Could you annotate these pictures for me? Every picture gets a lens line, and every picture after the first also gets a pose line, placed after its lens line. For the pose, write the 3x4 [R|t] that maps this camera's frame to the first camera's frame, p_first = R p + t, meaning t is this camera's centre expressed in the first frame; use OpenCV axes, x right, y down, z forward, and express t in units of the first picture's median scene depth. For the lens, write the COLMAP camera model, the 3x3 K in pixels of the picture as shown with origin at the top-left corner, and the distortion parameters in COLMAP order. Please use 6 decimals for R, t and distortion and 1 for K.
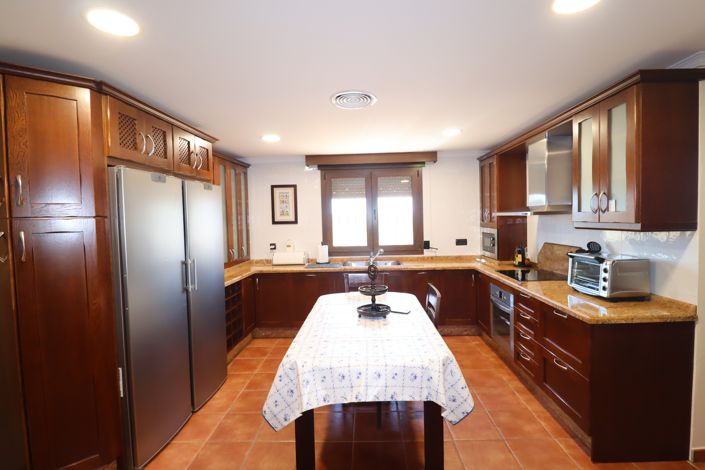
lens RADIAL K [[329.3, 0, 359.1], [0, 329.3, 231.1], [0, 0, 1]] dist [-0.008989, -0.005870]
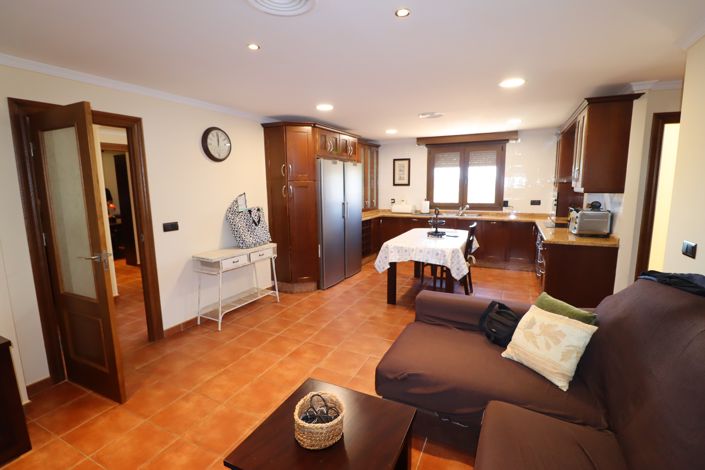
lens RADIAL K [[329.3, 0, 352.1], [0, 329.3, 233.6], [0, 0, 1]] dist [-0.008989, -0.005870]
pose [[0.909830, 0.075896, -0.407981, 0.195399], [-0.026957, 0.991866, 0.124399, 0.013669], [0.414104, -0.102184, 0.904476, -0.454441]]
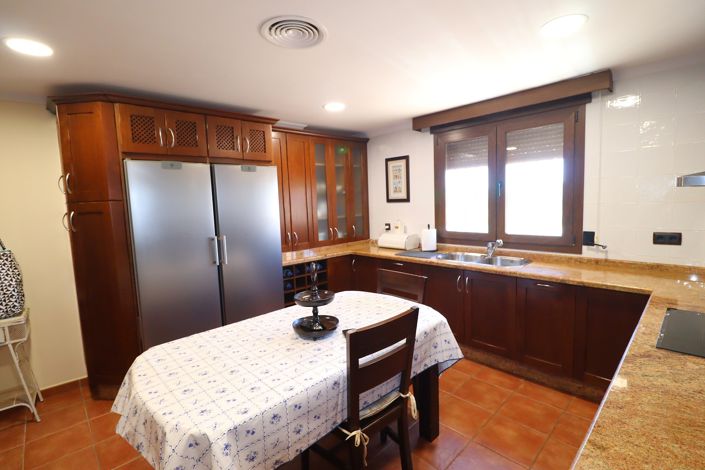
lens RADIAL K [[329.3, 0, 354.4], [0, 329.3, 229.6], [0, 0, 1]] dist [-0.008989, -0.005870]
pose [[0.710581, 0.061481, -0.700924, 0.323058], [-0.009899, 0.996950, 0.077412, -0.015399], [0.703546, -0.048069, 0.709022, 0.297090]]
